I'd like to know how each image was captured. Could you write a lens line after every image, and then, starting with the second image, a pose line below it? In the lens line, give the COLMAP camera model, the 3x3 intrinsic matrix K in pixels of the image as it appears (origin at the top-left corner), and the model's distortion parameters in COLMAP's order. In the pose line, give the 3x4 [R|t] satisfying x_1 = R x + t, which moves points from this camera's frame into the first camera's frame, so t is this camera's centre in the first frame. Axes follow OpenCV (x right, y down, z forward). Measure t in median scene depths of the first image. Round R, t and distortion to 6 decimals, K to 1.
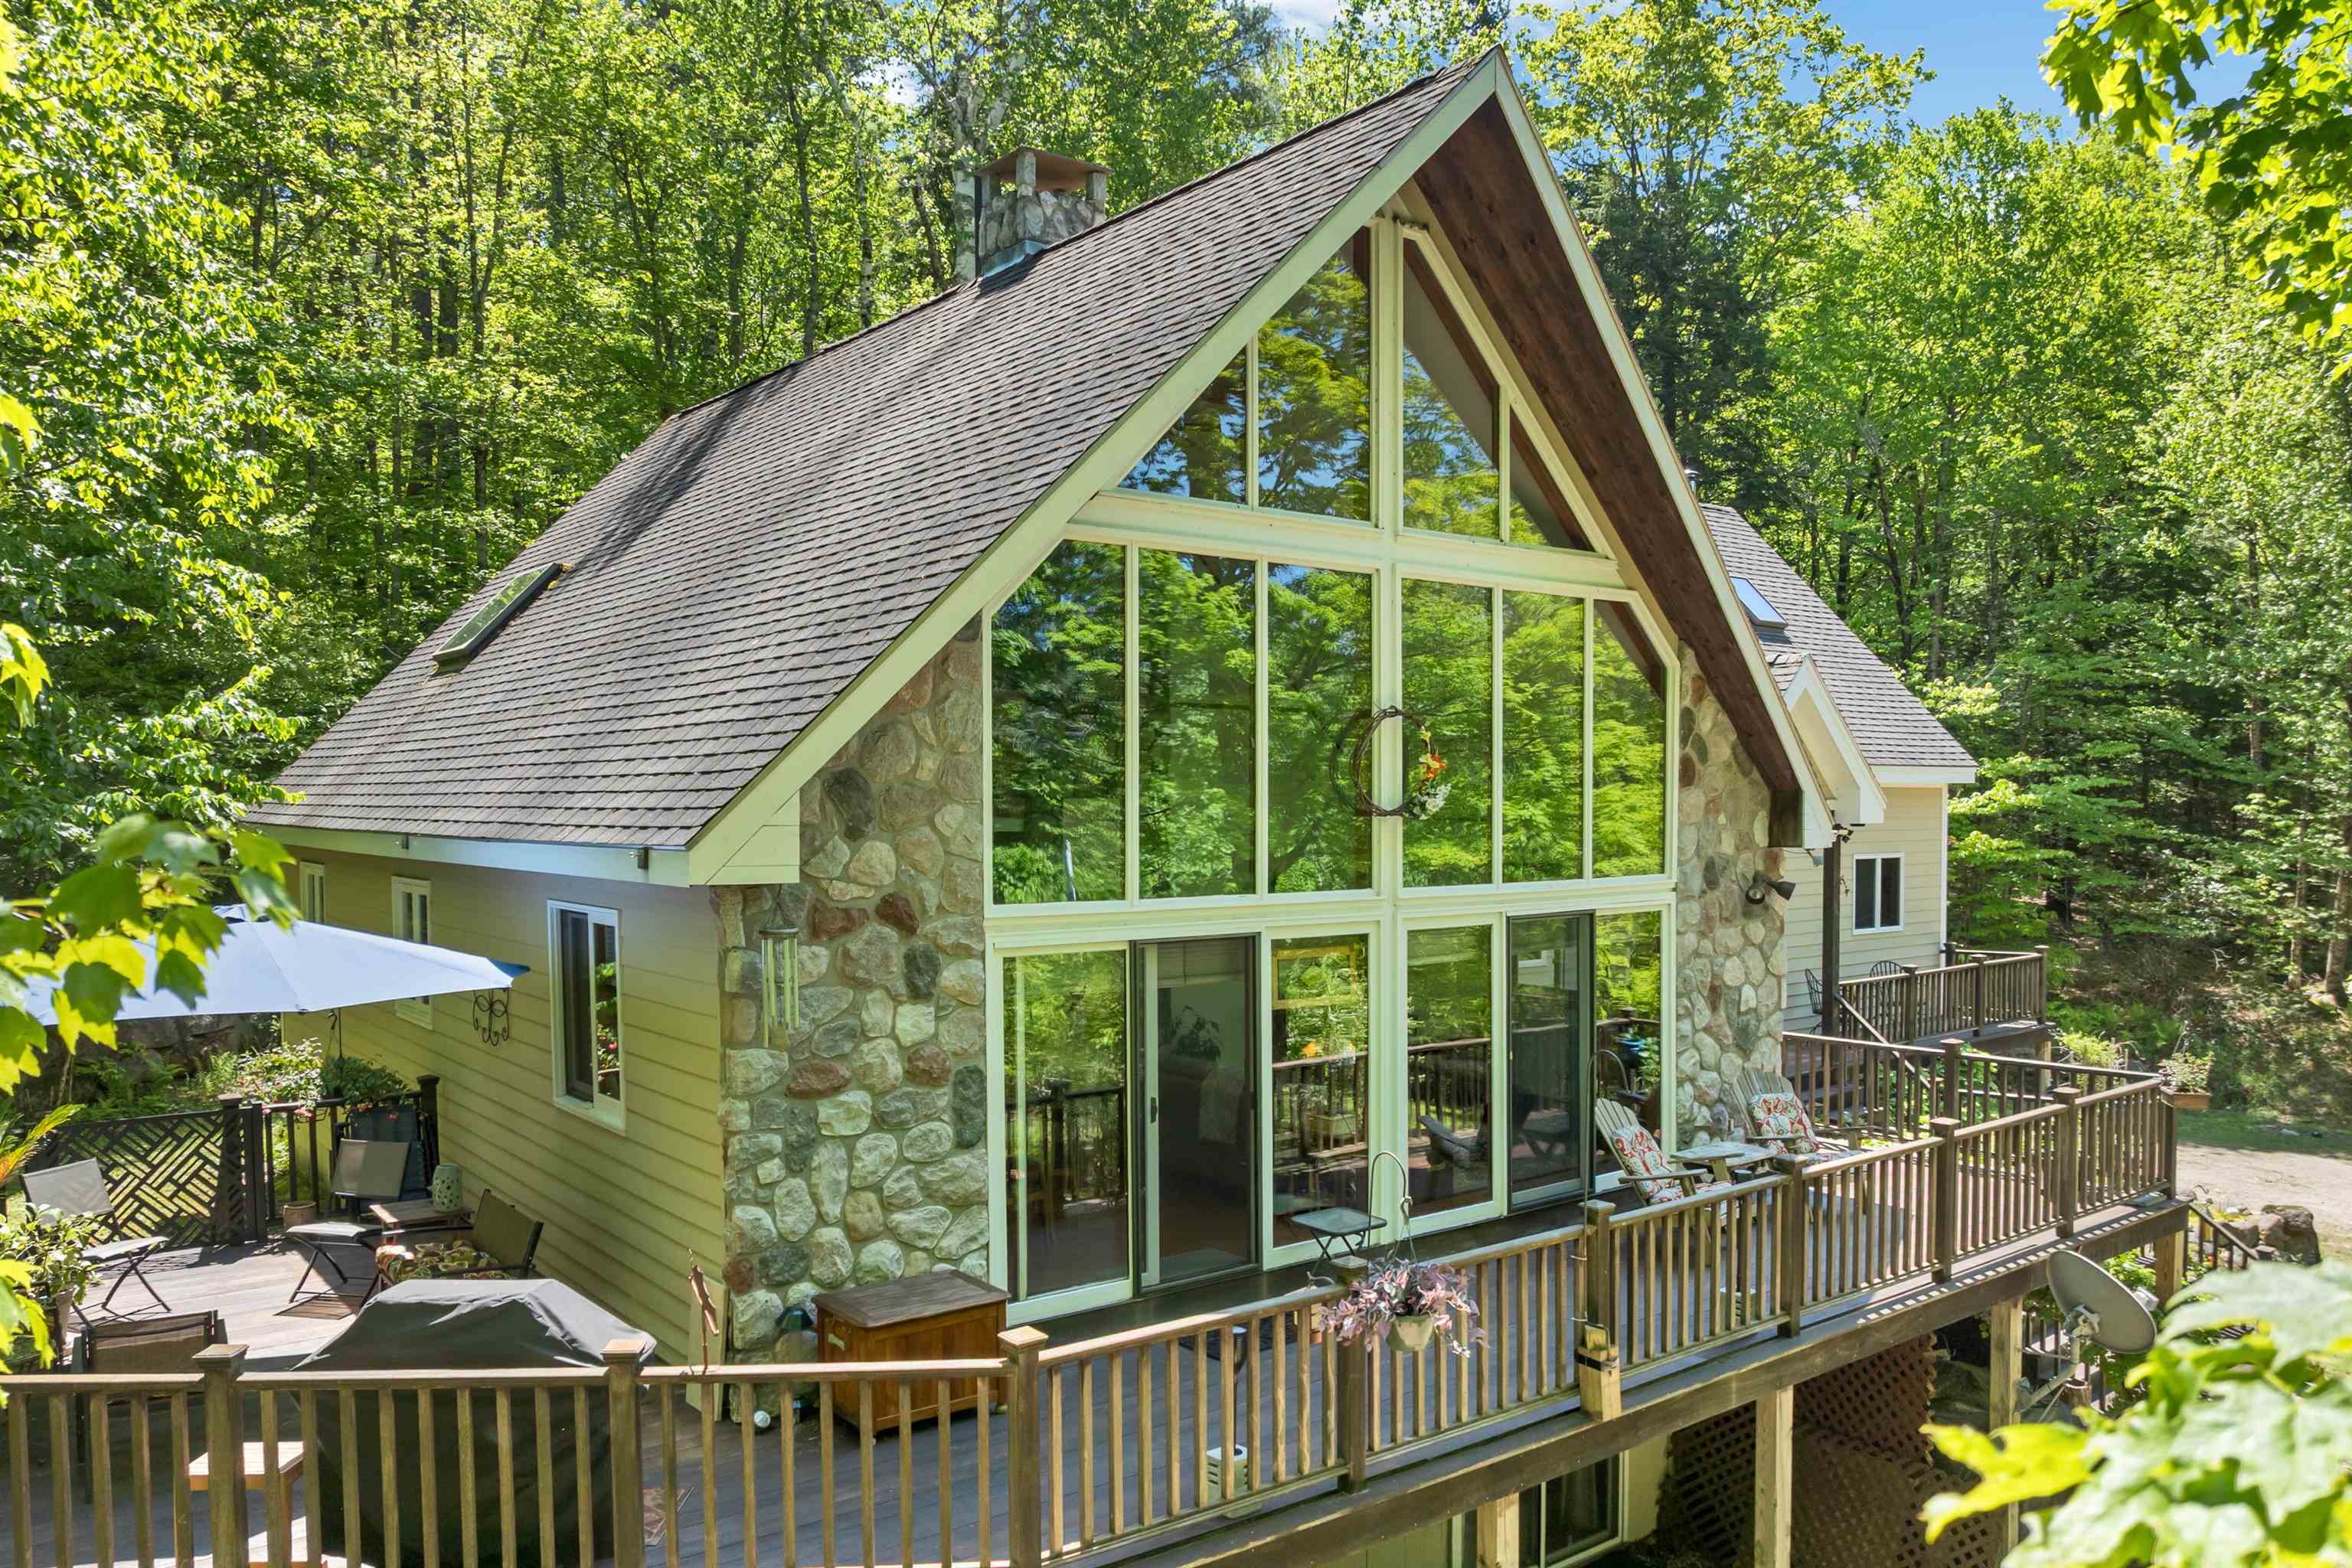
lens RADIAL K [[1727.6, 0, 1260.4], [0, 1727.6, 862.1], [0, 0, 1]] dist [-0.026892, -0.007894]
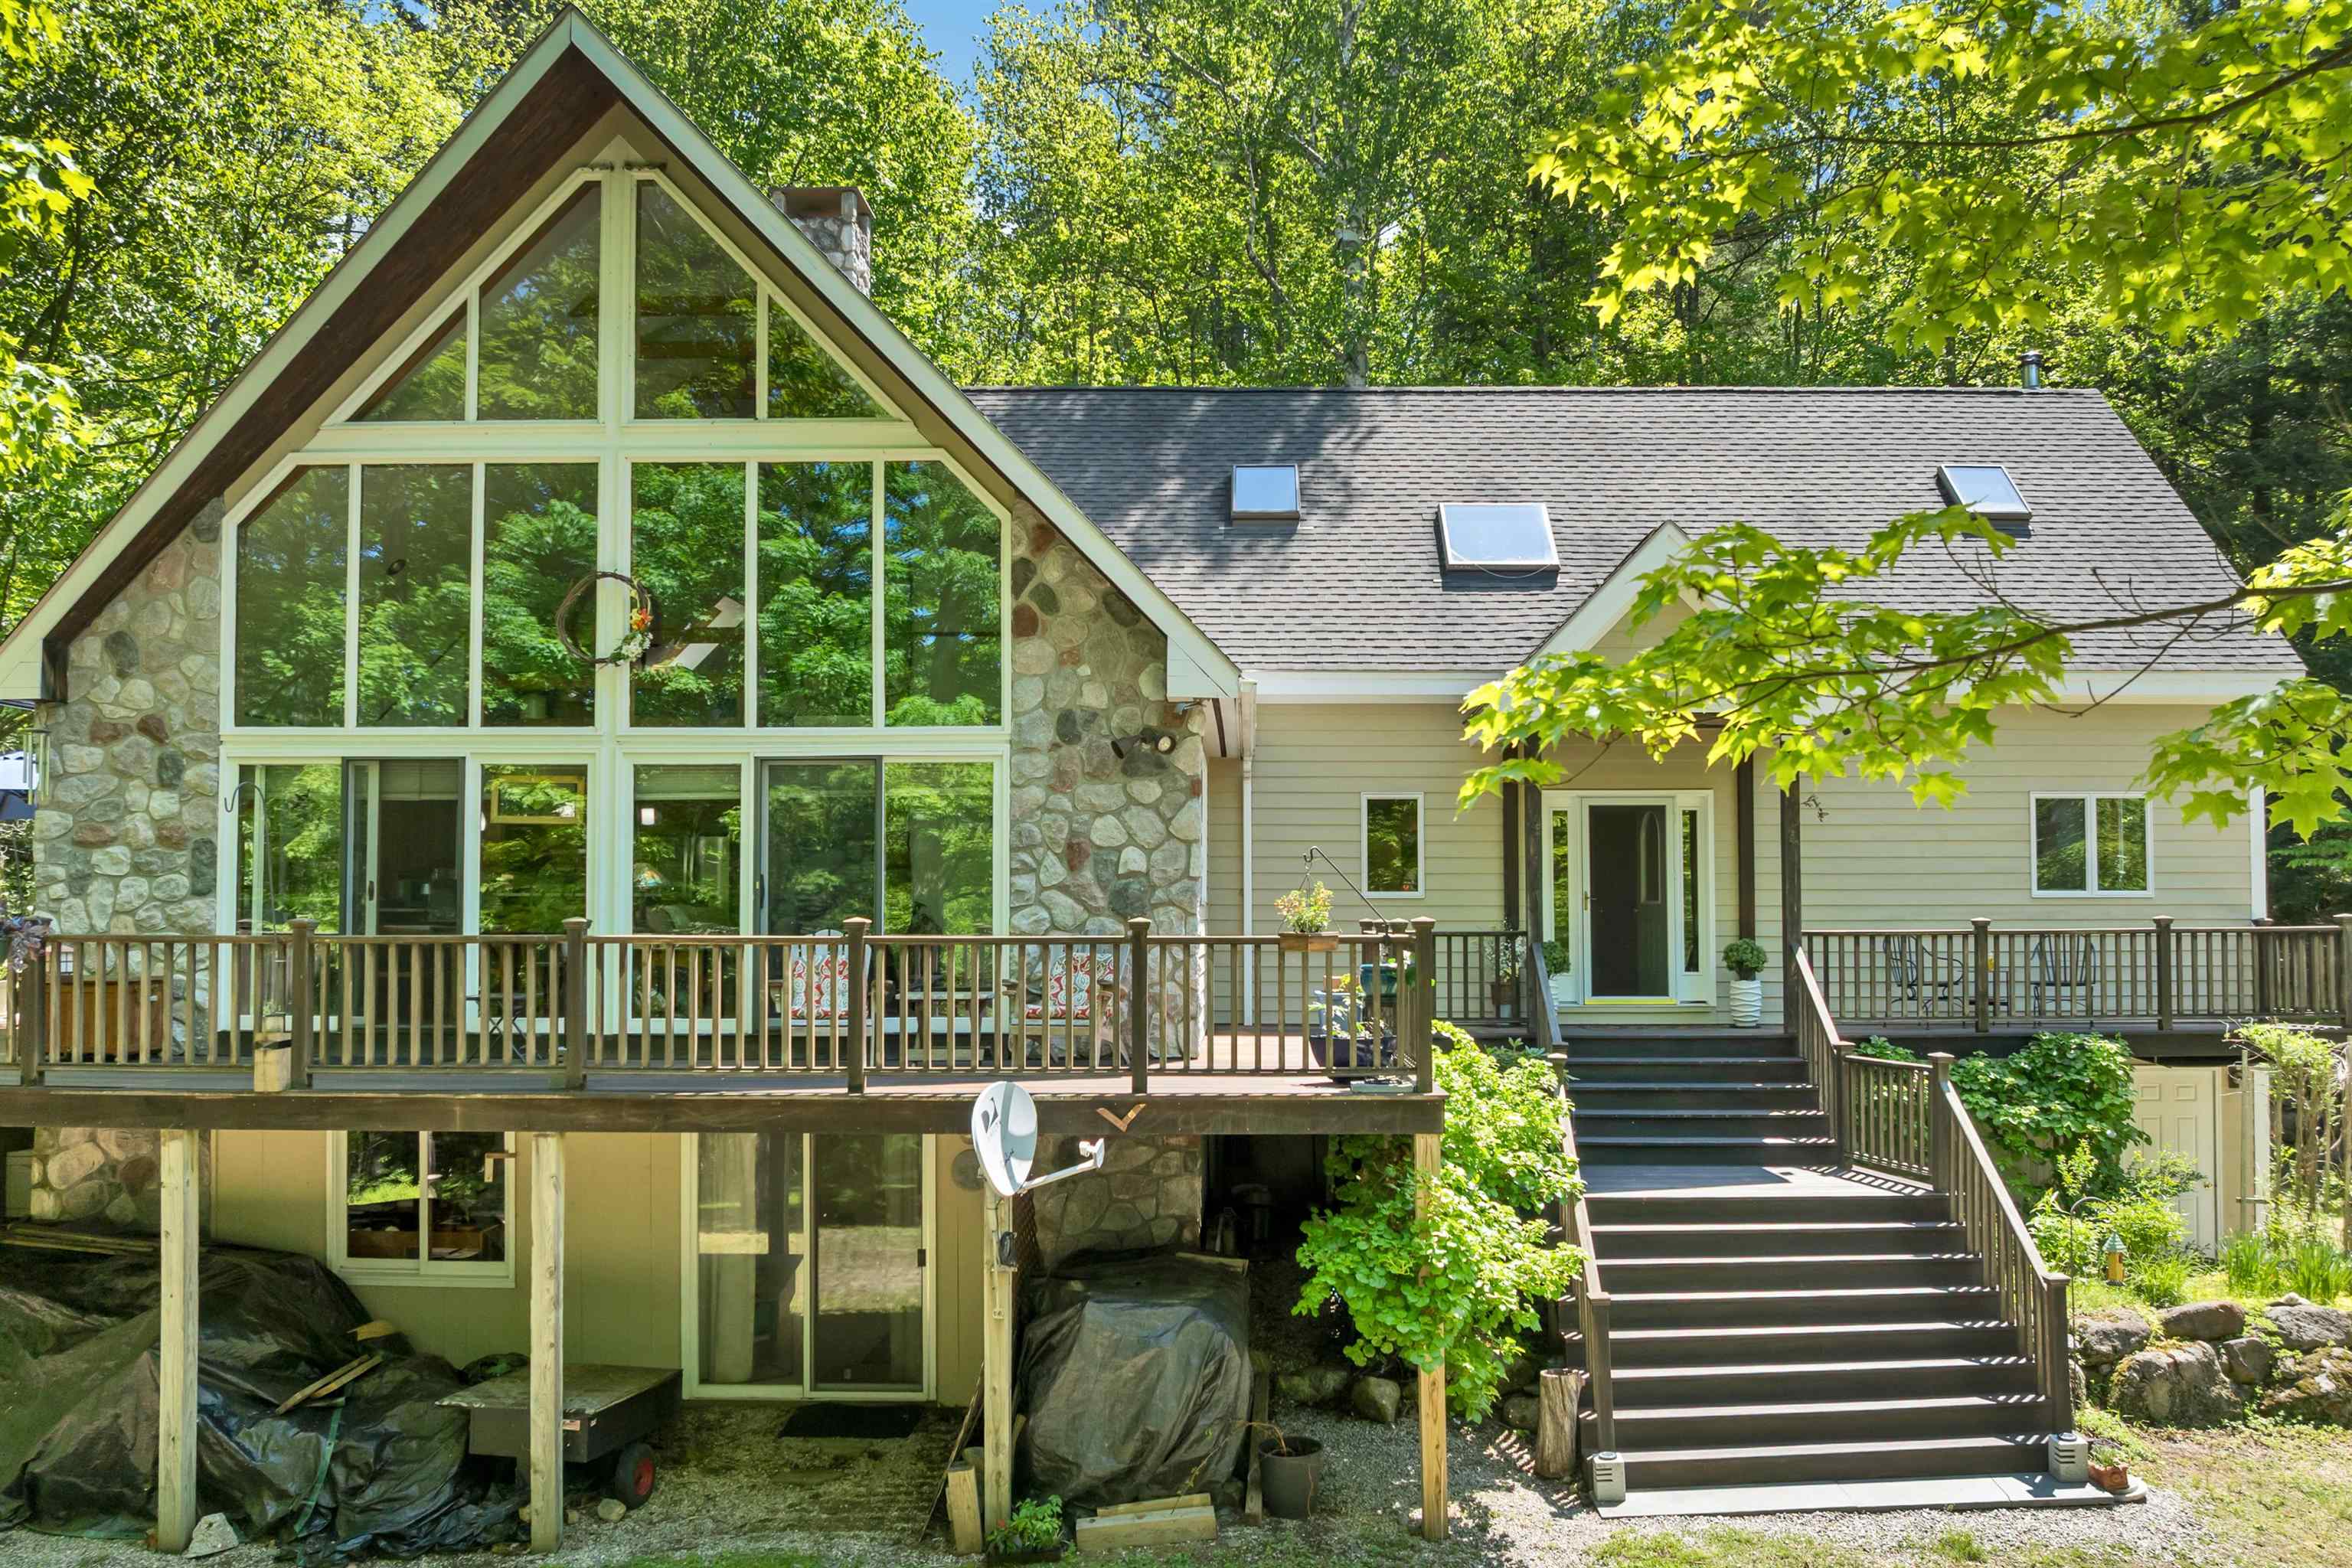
lens RADIAL K [[1727.6, 0, 1260.4], [0, 1727.6, 862.1], [0, 0, 1]] dist [-0.026892, -0.007894]
pose [[0.763729, -0.018949, -0.645259, 1.312407], [-0.026530, 0.997803, -0.060704, 0.187586], [0.644991, 0.063480, 0.761549, 0.460337]]
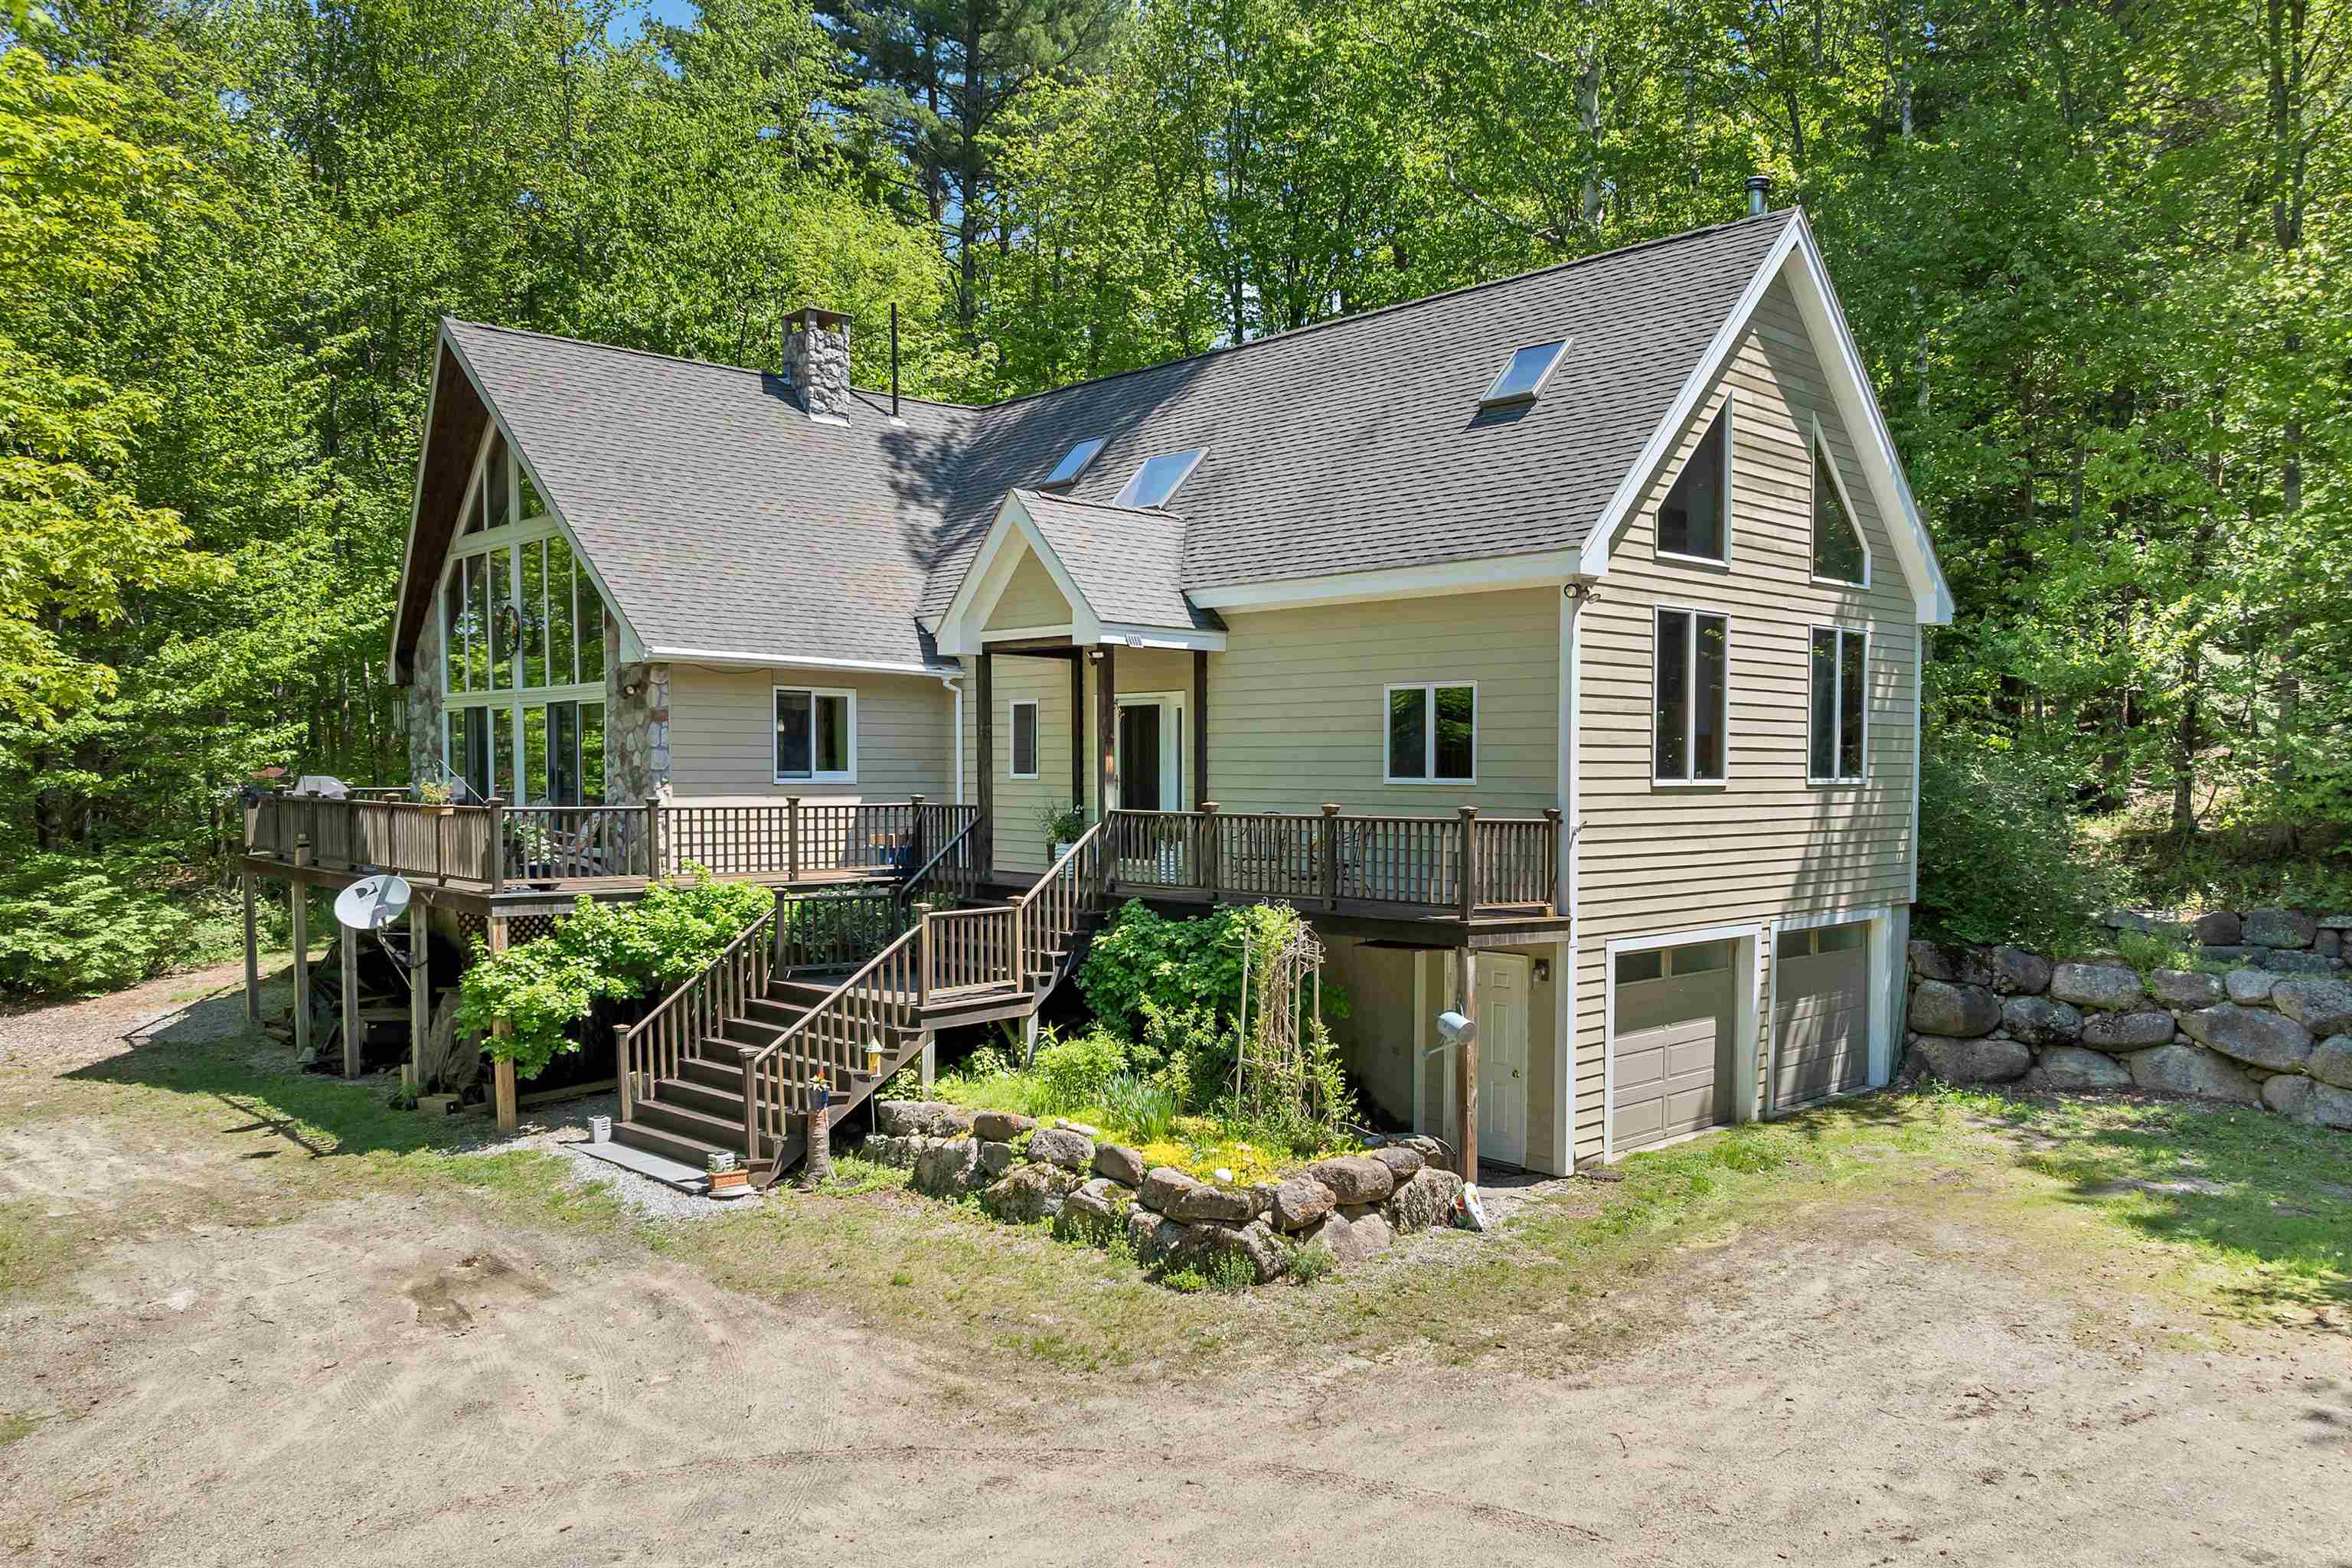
lens RADIAL K [[1727.6, 0, 1260.4], [0, 1727.6, 862.1], [0, 0, 1]] dist [-0.026892, -0.007894]
pose [[0.092942, 0.062679, -0.993697, 2.654315], [-0.039878, 0.997450, 0.059186, 0.077072], [0.994873, 0.034125, 0.095205, 1.973073]]
